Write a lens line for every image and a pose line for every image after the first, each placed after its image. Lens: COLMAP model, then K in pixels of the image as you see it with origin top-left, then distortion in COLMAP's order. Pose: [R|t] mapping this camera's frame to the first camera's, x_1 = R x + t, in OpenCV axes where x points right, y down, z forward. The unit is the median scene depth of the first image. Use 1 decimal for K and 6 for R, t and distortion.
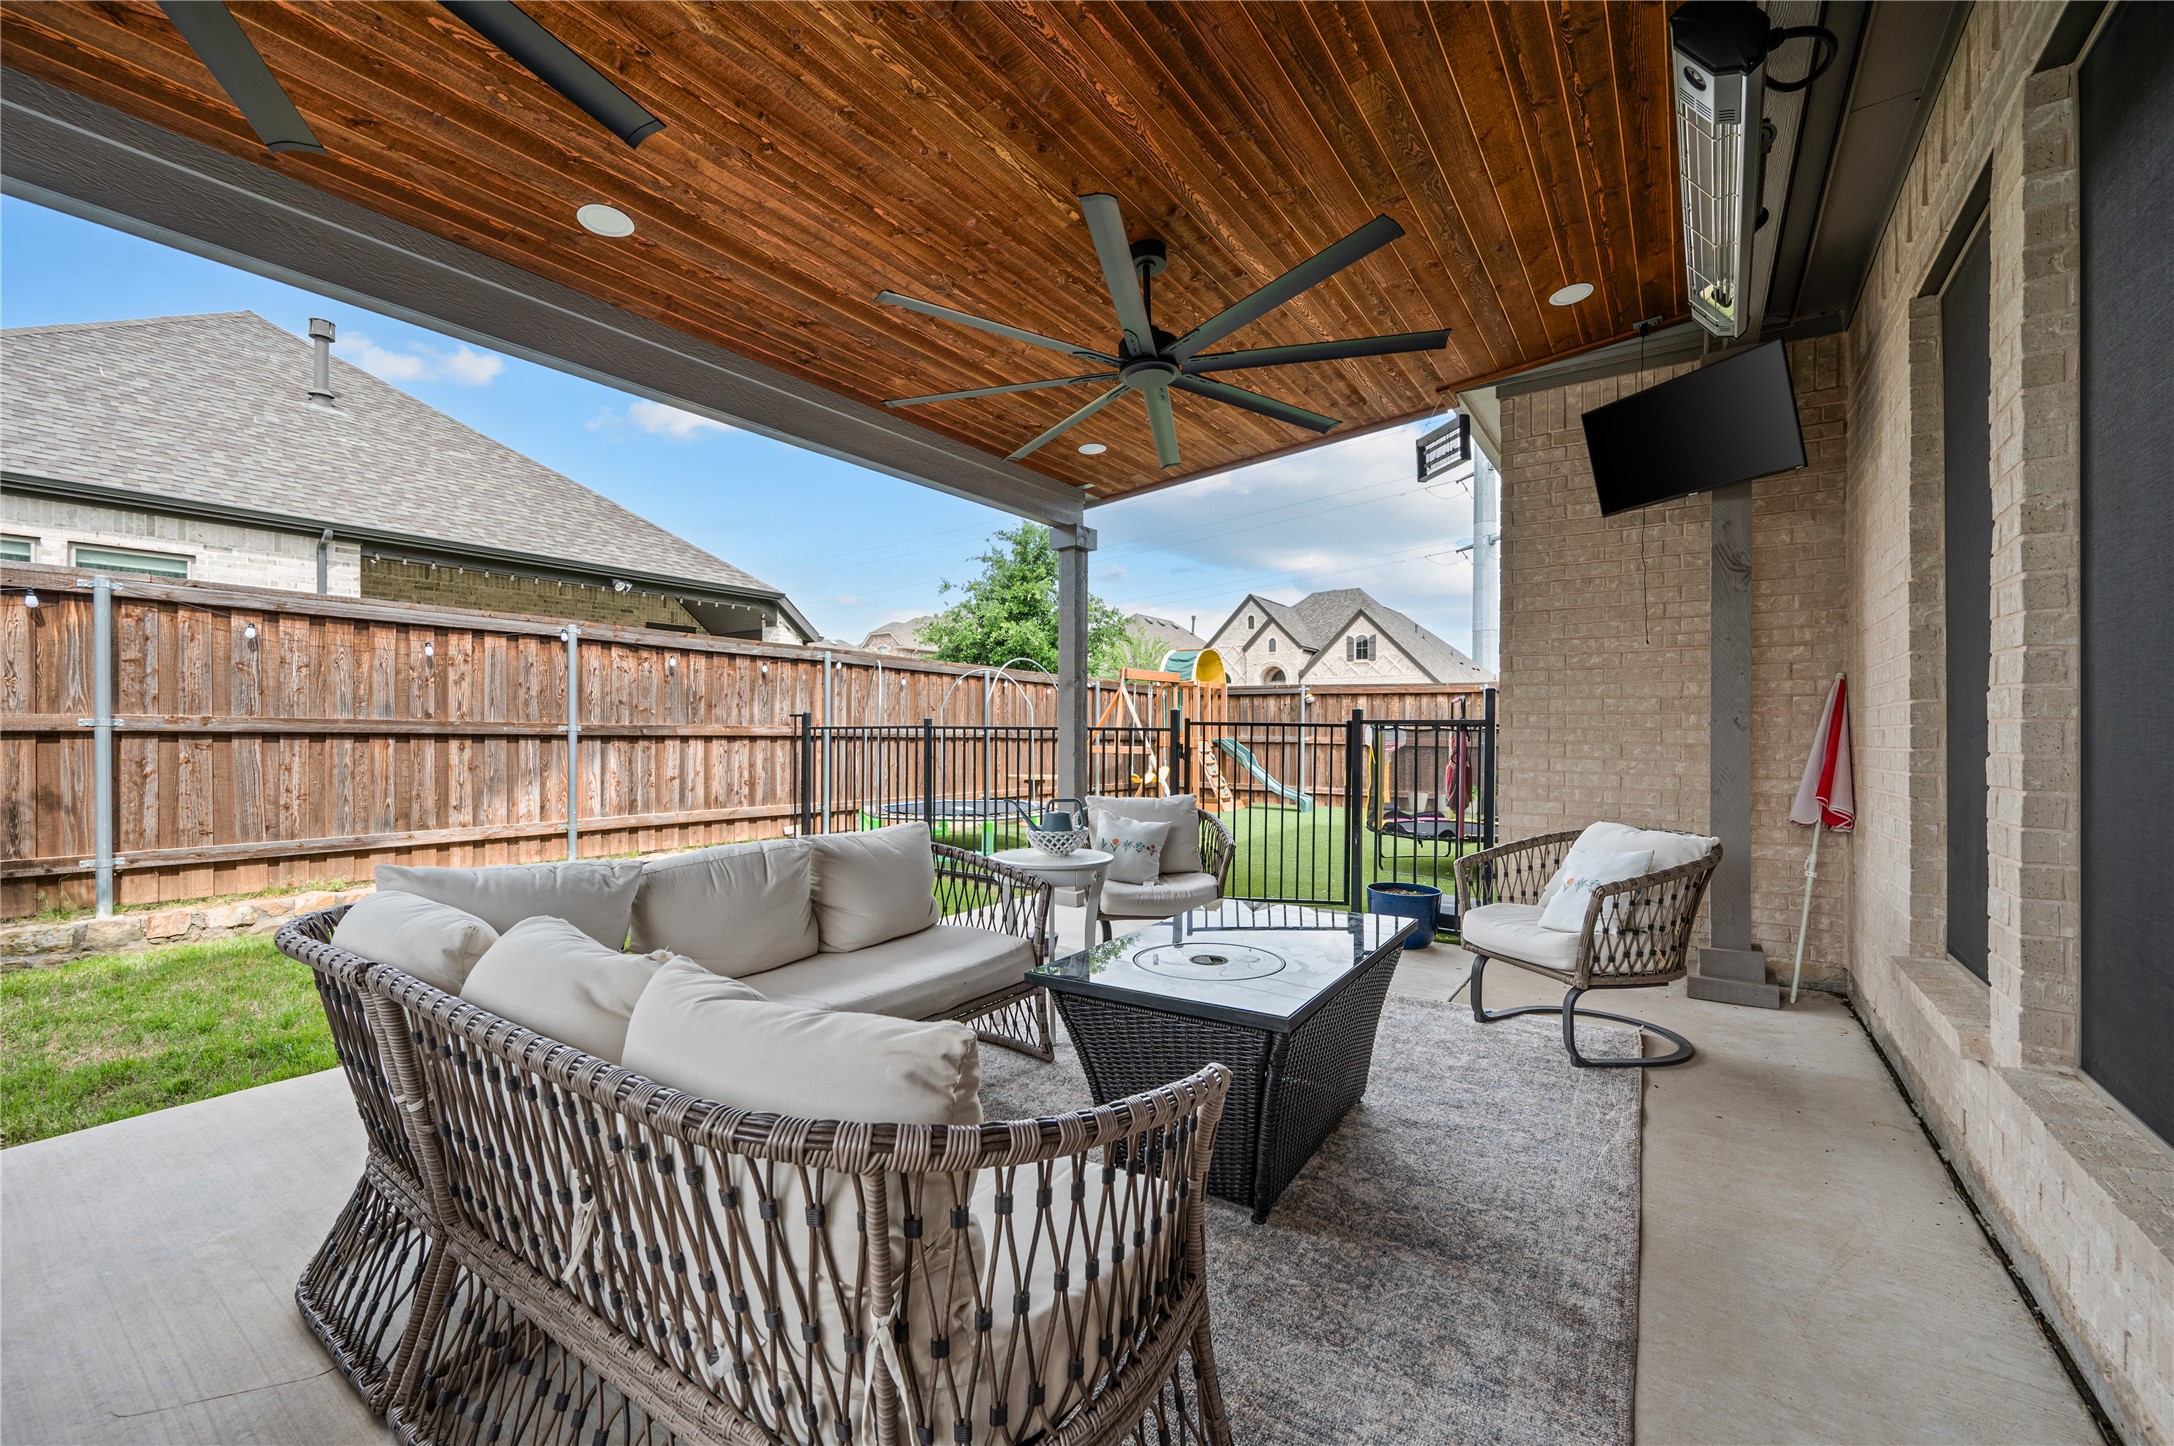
lens RADIAL K [[857.3, 0, 1094.4], [0, 857.3, 735.0], [0, 0, 1]] dist [-0.001293, -0.000254]
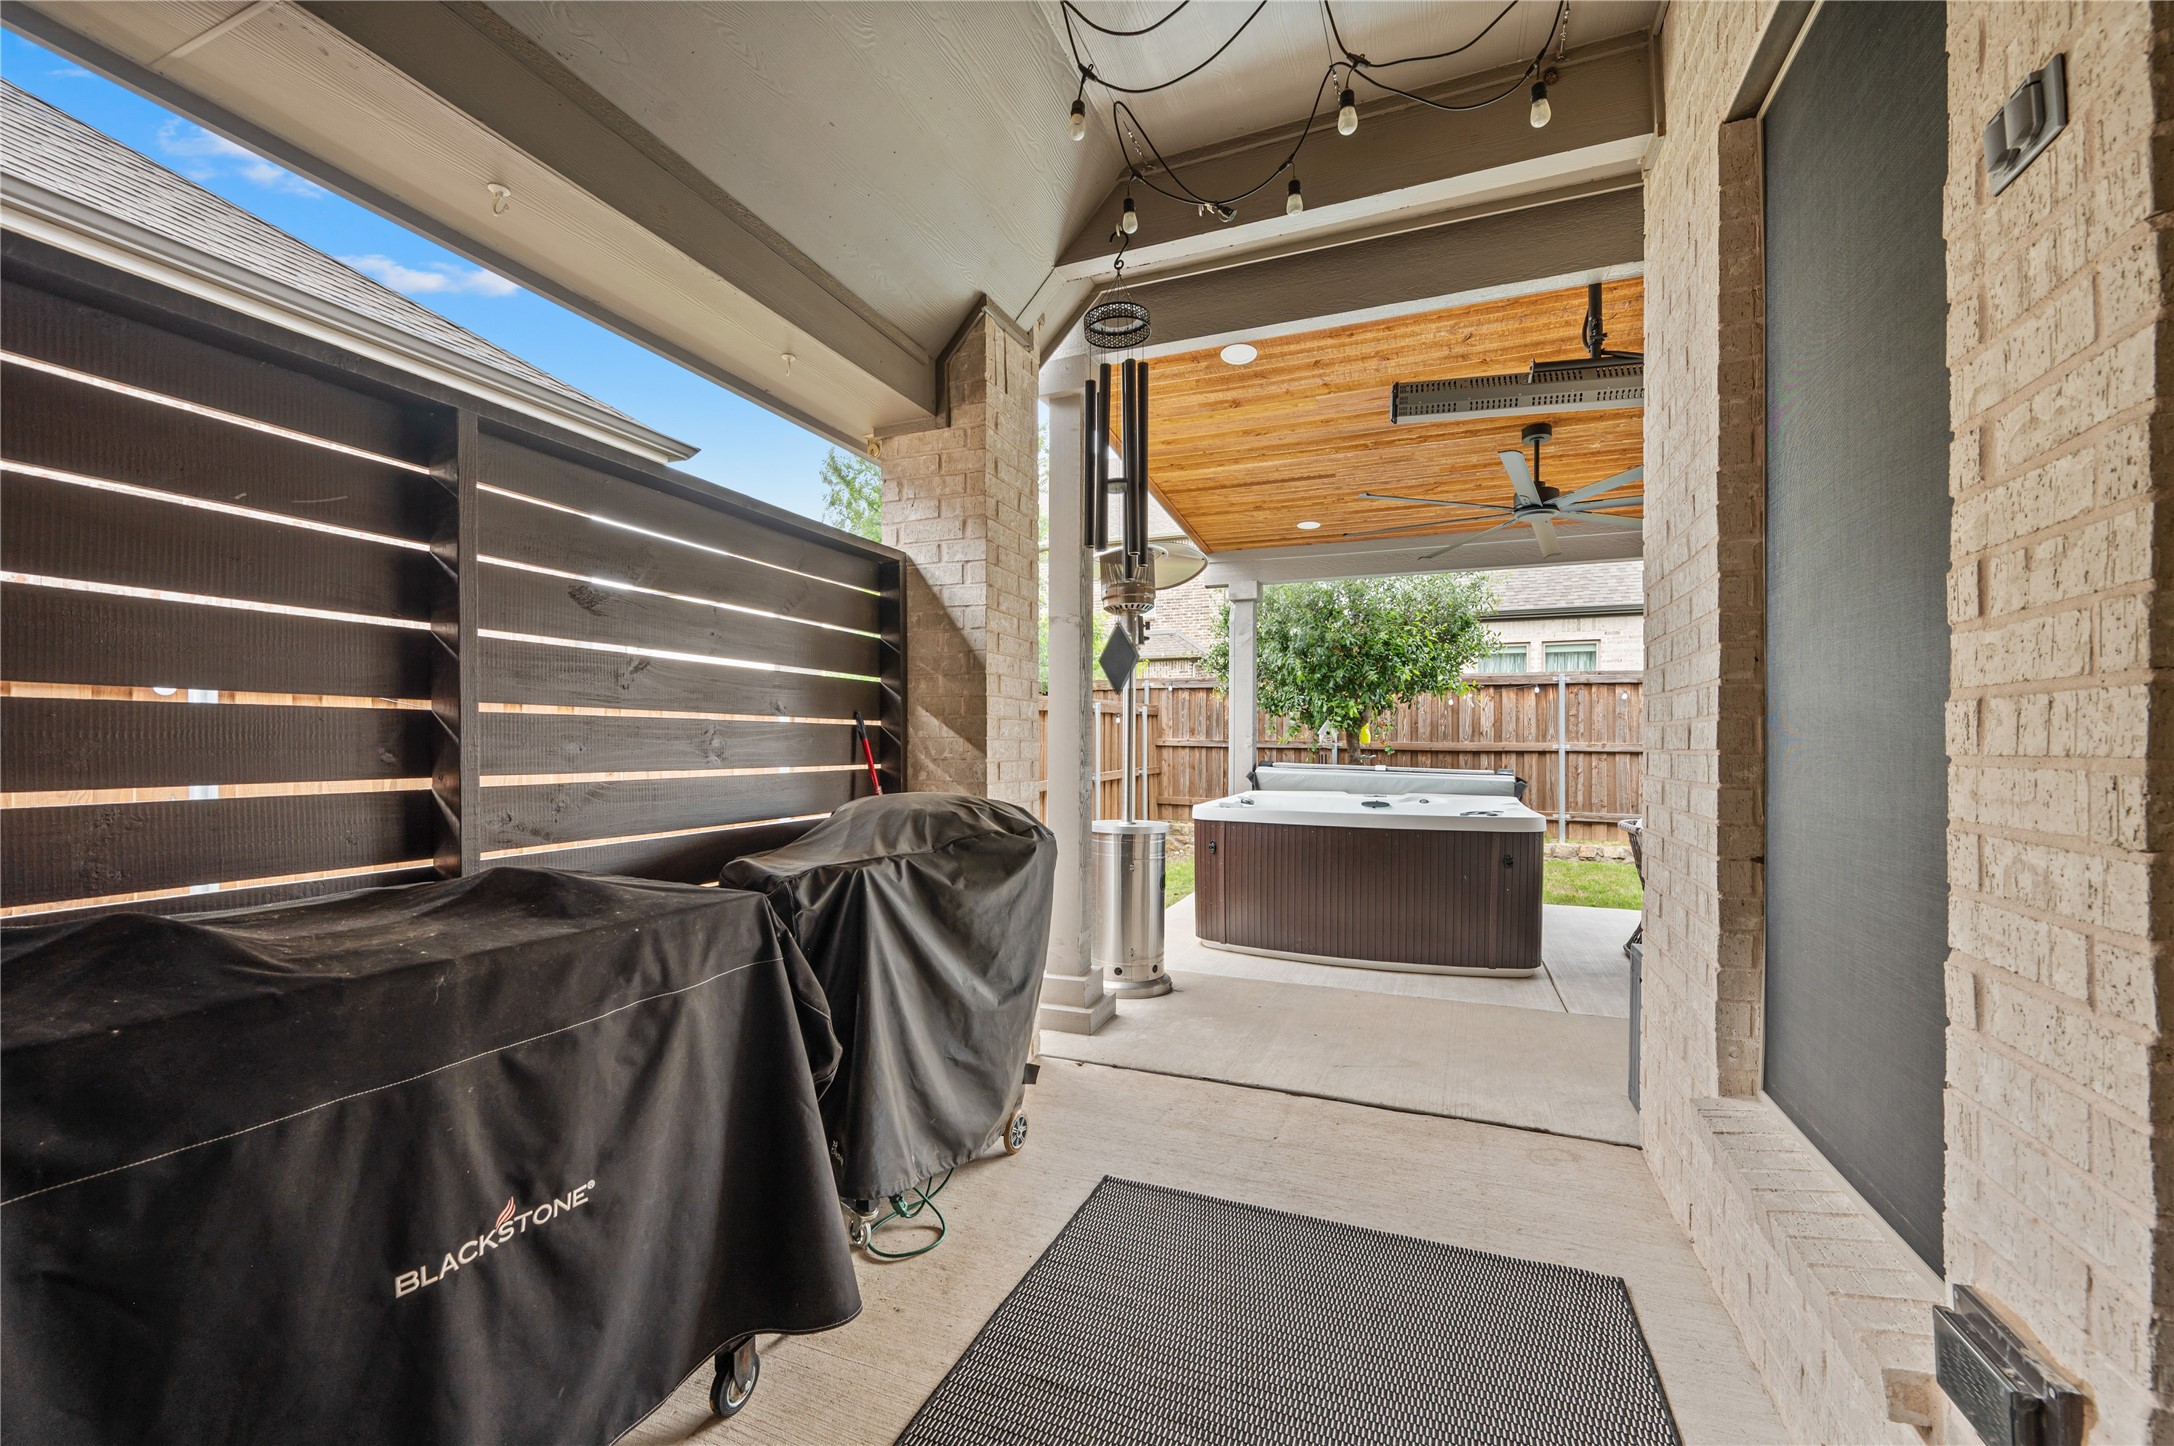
lens RADIAL K [[834.9, 0, 1080.2], [0, 834.9, 740.4], [0, 0, 1]] dist [0.000665, -0.000001]
pose [[0.200790, -0.004537, -0.979624, 0.458635], [-0.006643, 0.999960, -0.005993, -0.008915], [0.979612, 0.007711, 0.200752, -0.430302]]
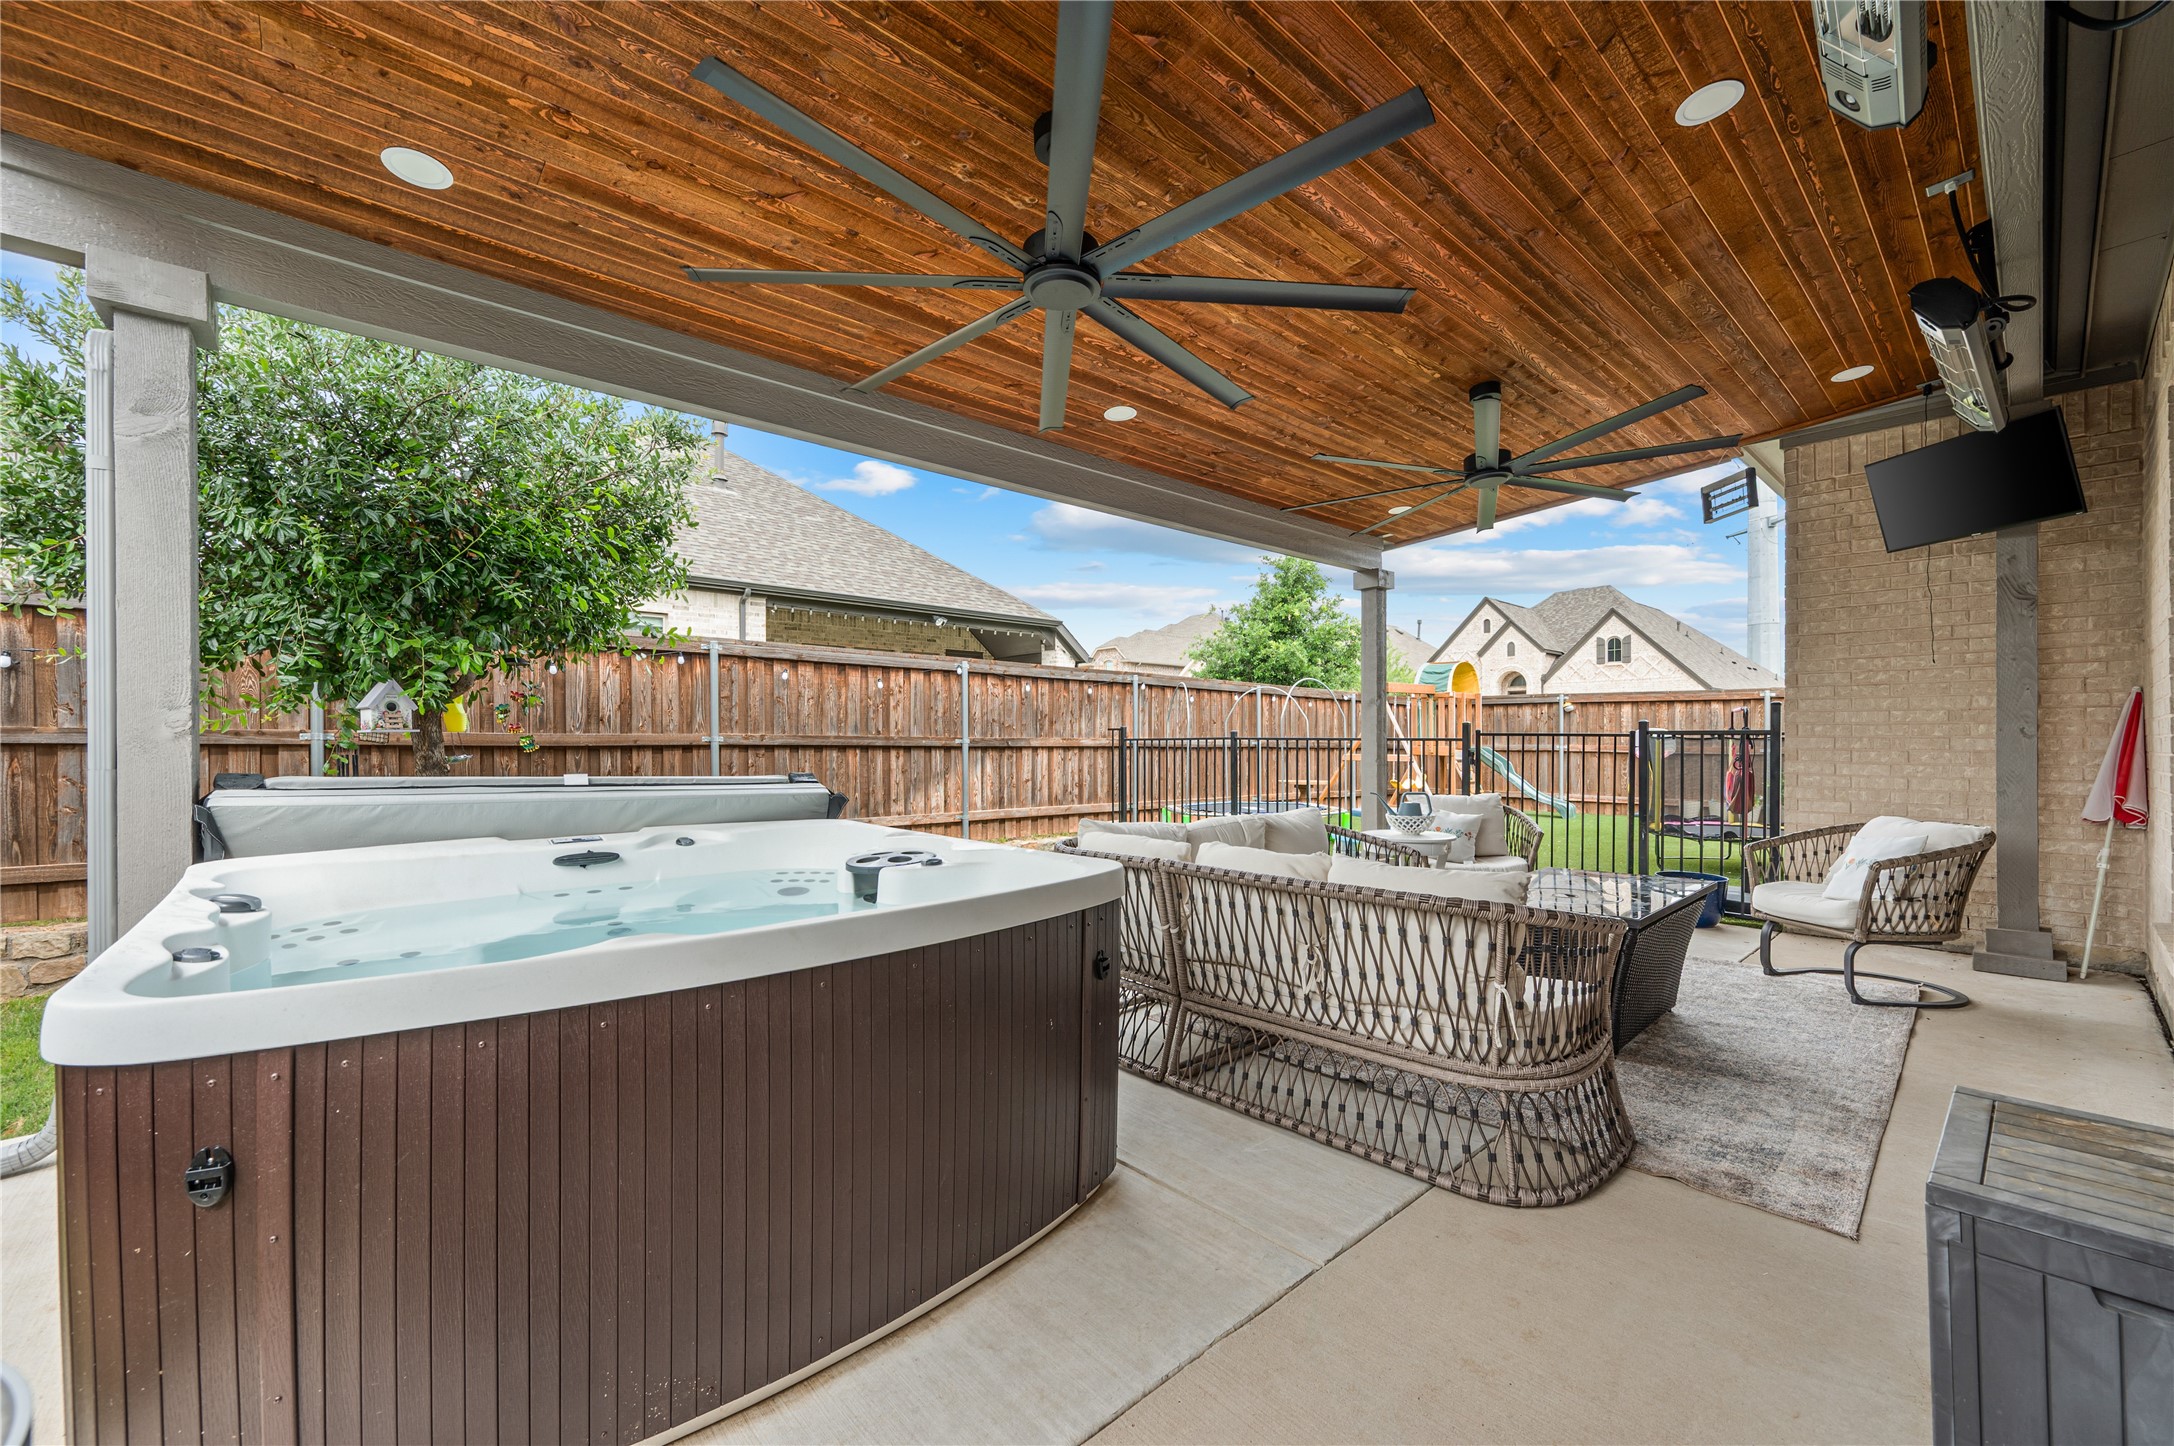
lens RADIAL K [[861.7, 0, 1110.6], [0, 861.7, 743.3], [0, 0, 1]] dist [-0.001998, 0.000092]
pose [[0.975565, -0.004808, -0.219660, -0.127851], [0.004609, 0.999988, -0.001418, -0.002093], [0.219665, 0.000371, 0.975575, -0.265438]]
